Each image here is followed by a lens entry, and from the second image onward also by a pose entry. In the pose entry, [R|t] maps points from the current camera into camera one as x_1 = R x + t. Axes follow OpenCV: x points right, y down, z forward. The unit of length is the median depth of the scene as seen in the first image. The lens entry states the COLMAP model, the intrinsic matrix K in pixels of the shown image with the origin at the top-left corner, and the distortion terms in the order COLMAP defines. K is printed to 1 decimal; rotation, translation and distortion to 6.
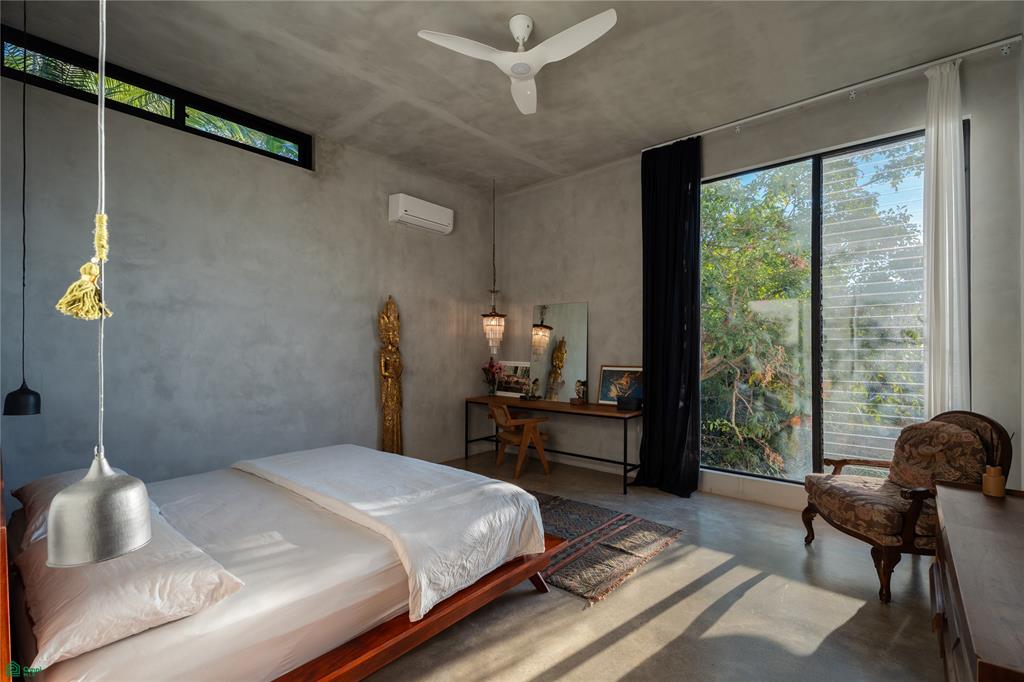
lens RADIAL K [[461.4, 0, 508.7], [0, 461.4, 346.6], [0, 0, 1]] dist [0.000034, 0.000111]
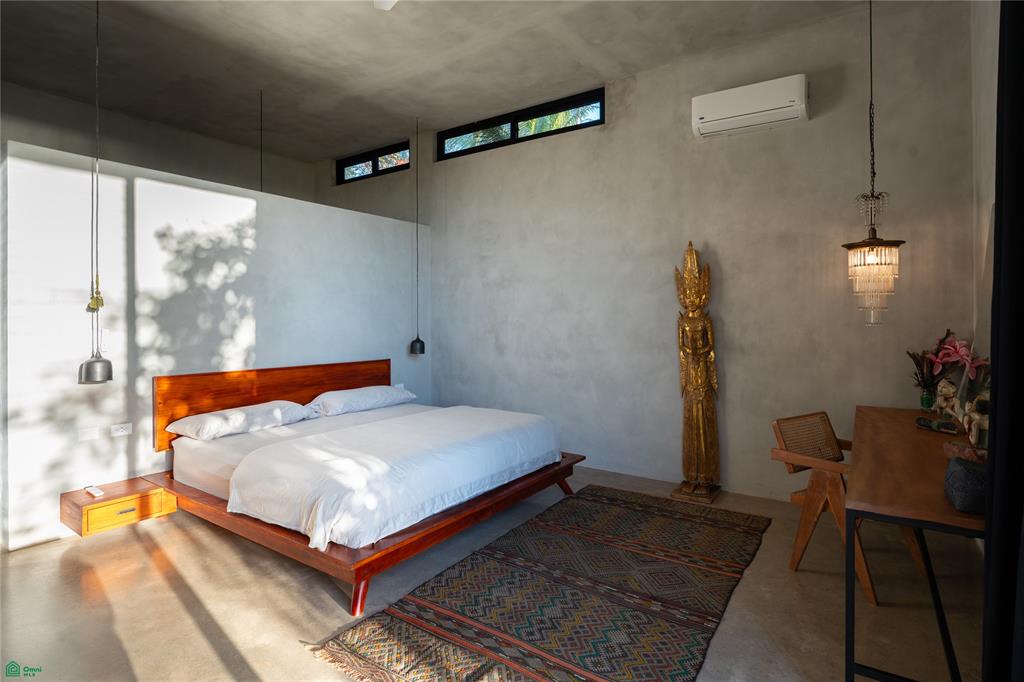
lens RADIAL K [[523.2, 0, 510.7], [0, 523.2, 316.4], [0, 0, 1]] dist [-0.010696, -0.000414]
pose [[0.108266, -0.004326, -0.994113, 0.650708], [0.009833, 0.999946, -0.003280, 0.009842], [0.994073, -0.009420, 0.108303, 0.753074]]
